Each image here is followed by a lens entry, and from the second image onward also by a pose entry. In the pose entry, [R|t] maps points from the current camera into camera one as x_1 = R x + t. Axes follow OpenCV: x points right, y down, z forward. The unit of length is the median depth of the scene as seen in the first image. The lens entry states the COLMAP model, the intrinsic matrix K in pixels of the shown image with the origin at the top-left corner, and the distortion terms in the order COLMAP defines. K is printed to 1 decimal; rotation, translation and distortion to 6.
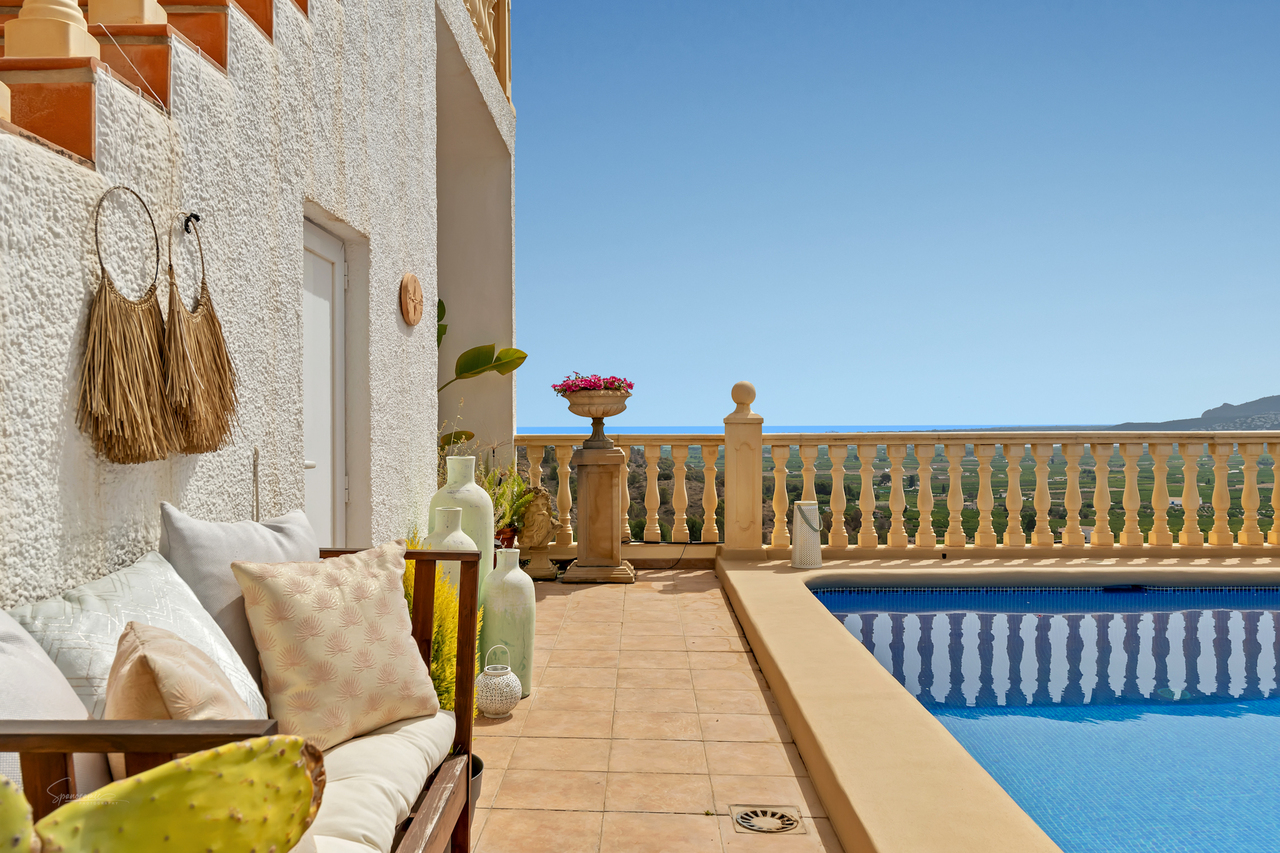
lens RADIAL K [[1003.8, 0, 640.0], [0, 1003.8, 426.5], [0, 0, 1]] dist [0.010366, 0.003835]
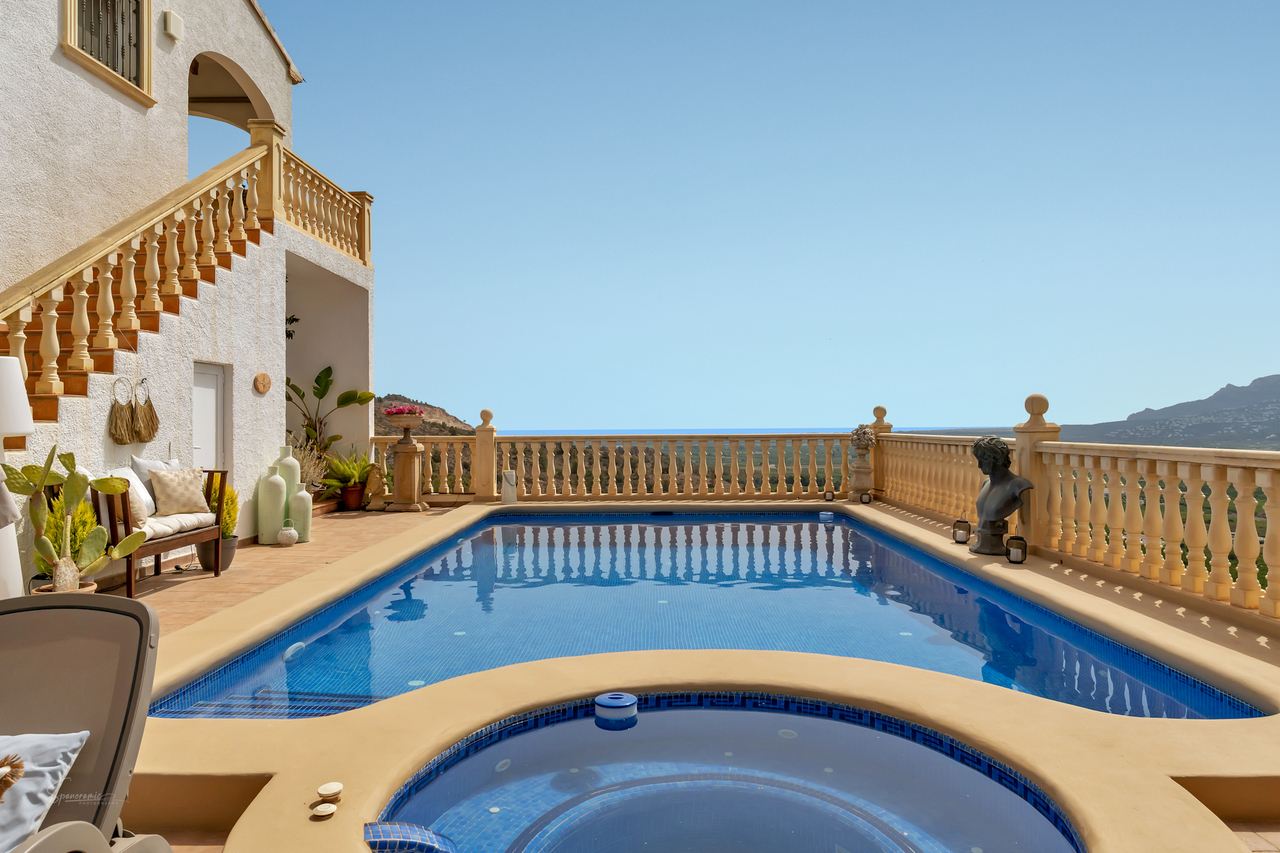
lens RADIAL K [[843.1, 0, 640.0], [0, 843.1, 426.5], [0, 0, 1]] dist [0.002587, 0.000948]
pose [[0.999949, -0.000029, -0.010061, 0.845401], [0.000008, 0.999998, -0.002065, -0.016602], [0.010061, 0.002064, 0.999947, -1.249900]]
